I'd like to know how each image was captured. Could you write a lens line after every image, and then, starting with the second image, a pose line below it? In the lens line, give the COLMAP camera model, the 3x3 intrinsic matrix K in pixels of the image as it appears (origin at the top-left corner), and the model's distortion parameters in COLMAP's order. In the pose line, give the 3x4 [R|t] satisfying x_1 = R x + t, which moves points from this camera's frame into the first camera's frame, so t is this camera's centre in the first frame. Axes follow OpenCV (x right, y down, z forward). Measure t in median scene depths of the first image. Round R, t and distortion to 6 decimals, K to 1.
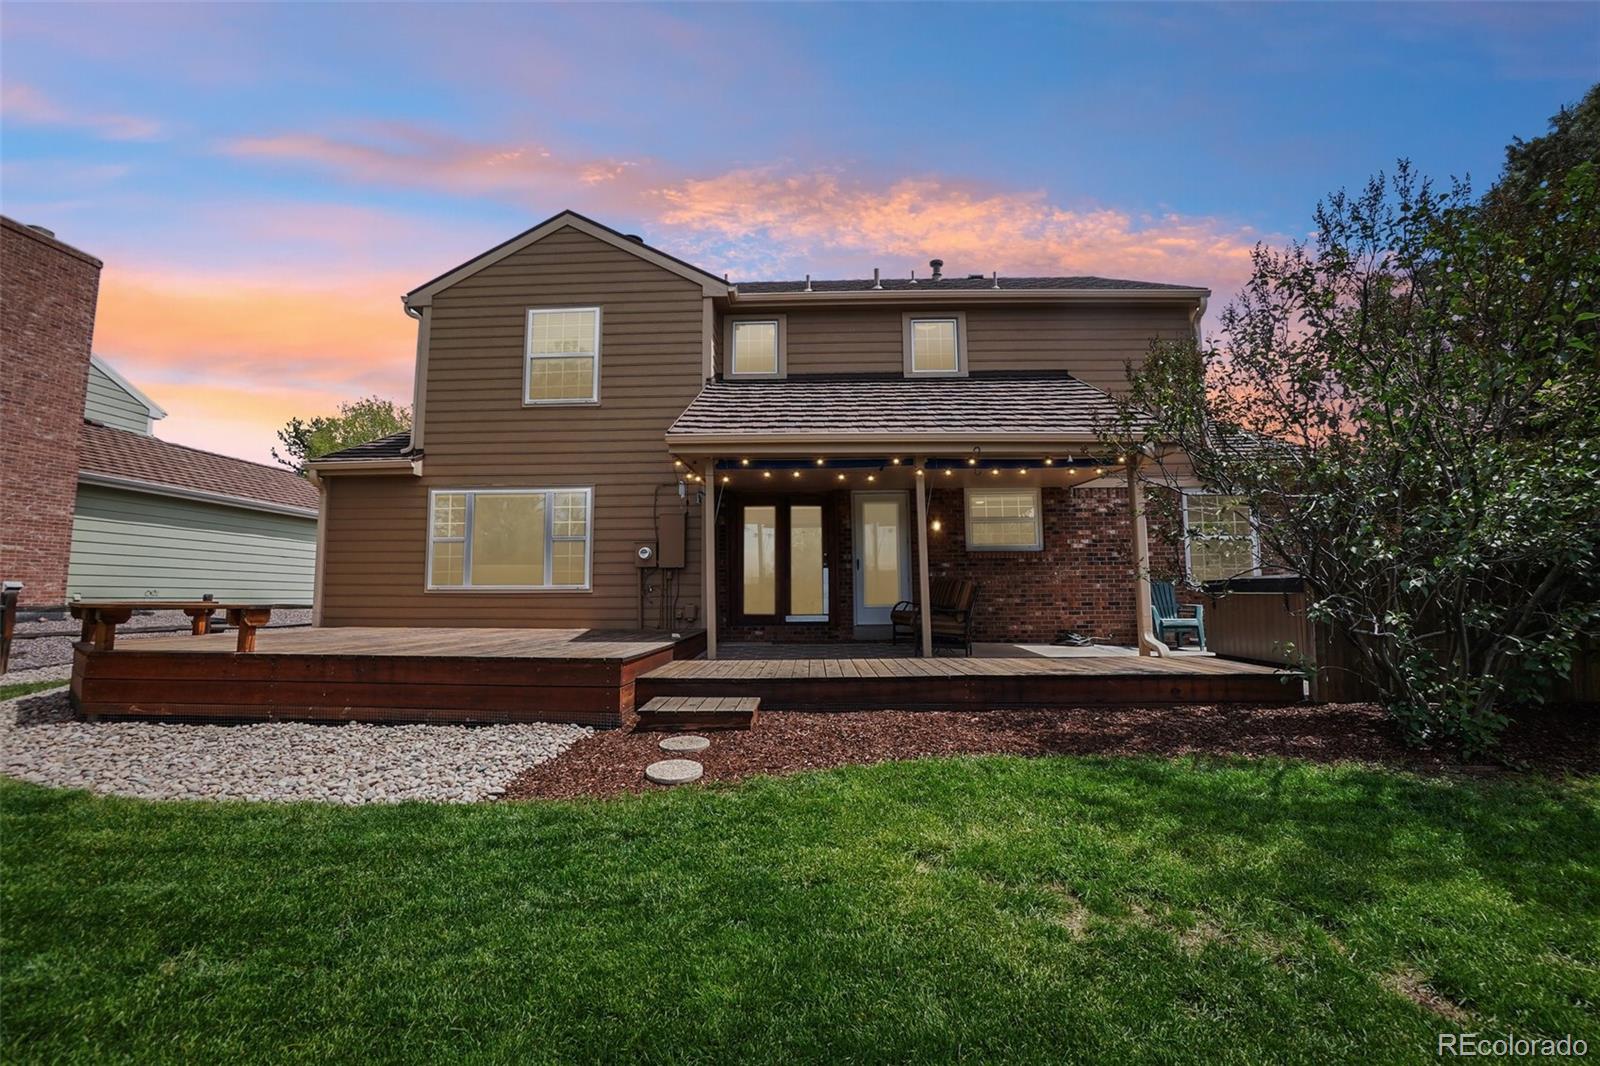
lens RADIAL K [[724.7, 0, 800.0], [0, 724.7, 533.0], [0, 0, 1]] dist [-0.001251, -0.000209]
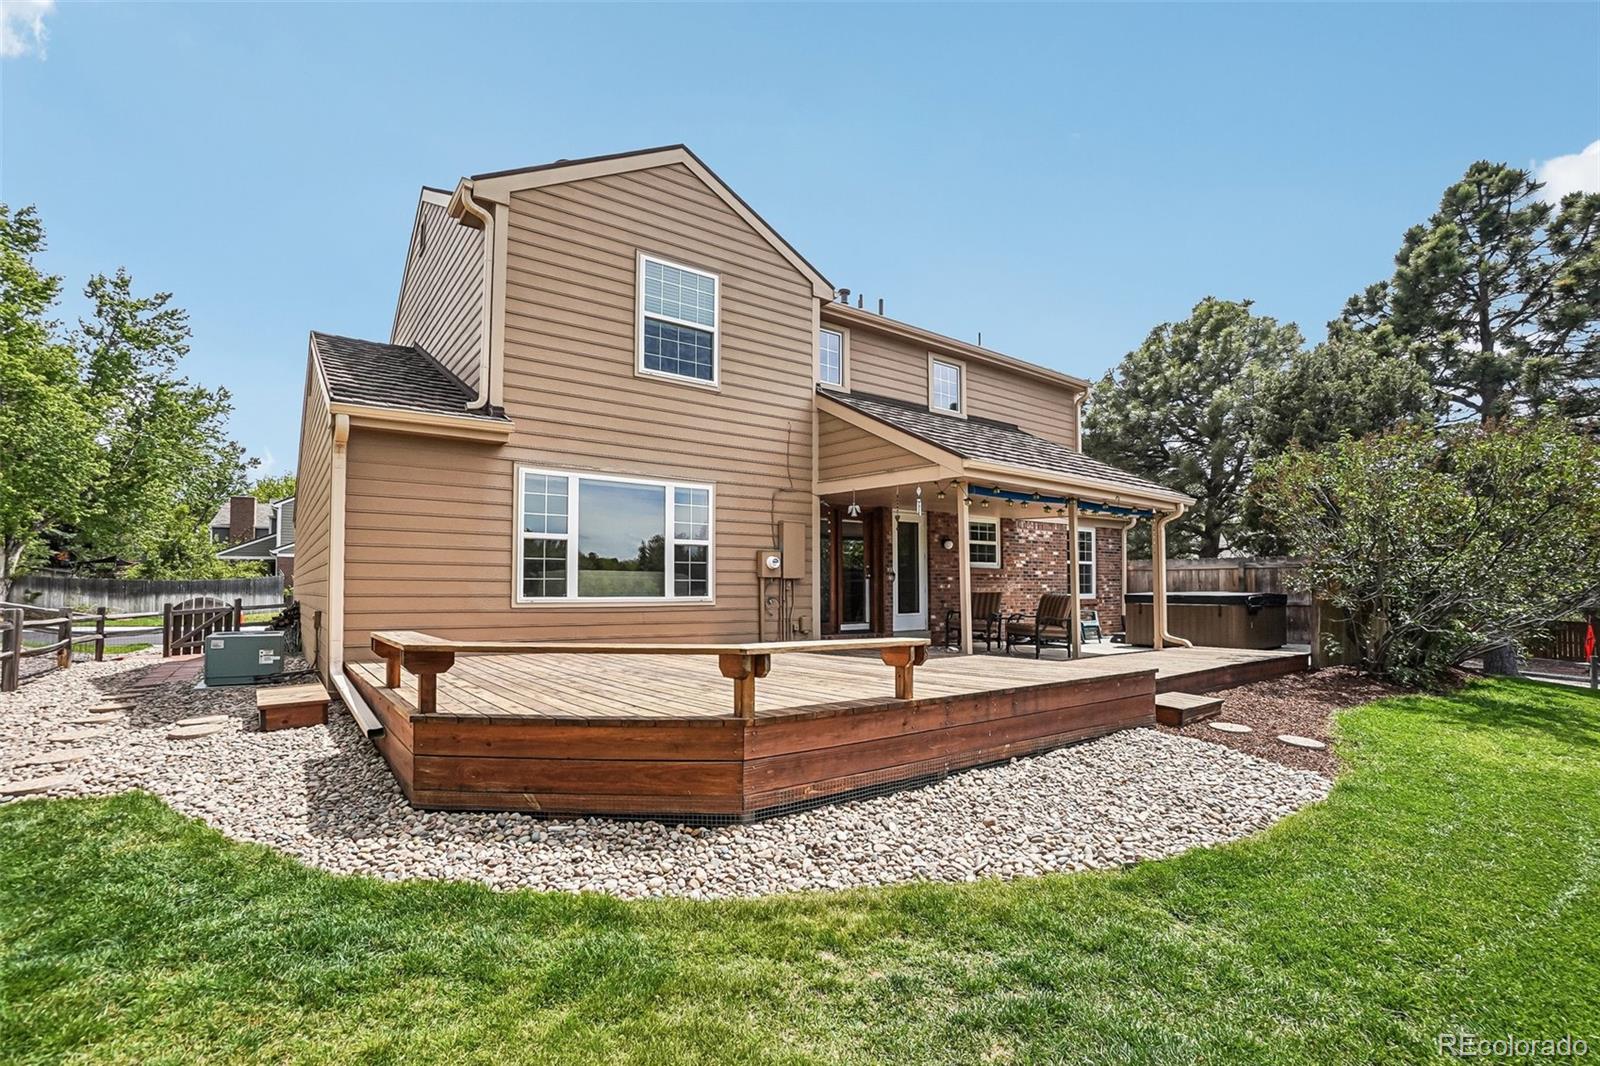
lens RADIAL K [[736.0, 0, 799.0], [0, 736.0, 572.2], [0, 0, 1]] dist [-0.001135, -0.000323]
pose [[0.772986, 0.021578, 0.634056, -0.760720], [-0.062705, 0.997126, 0.042510, -0.001903], [-0.631317, -0.072618, 0.772118, 0.237867]]
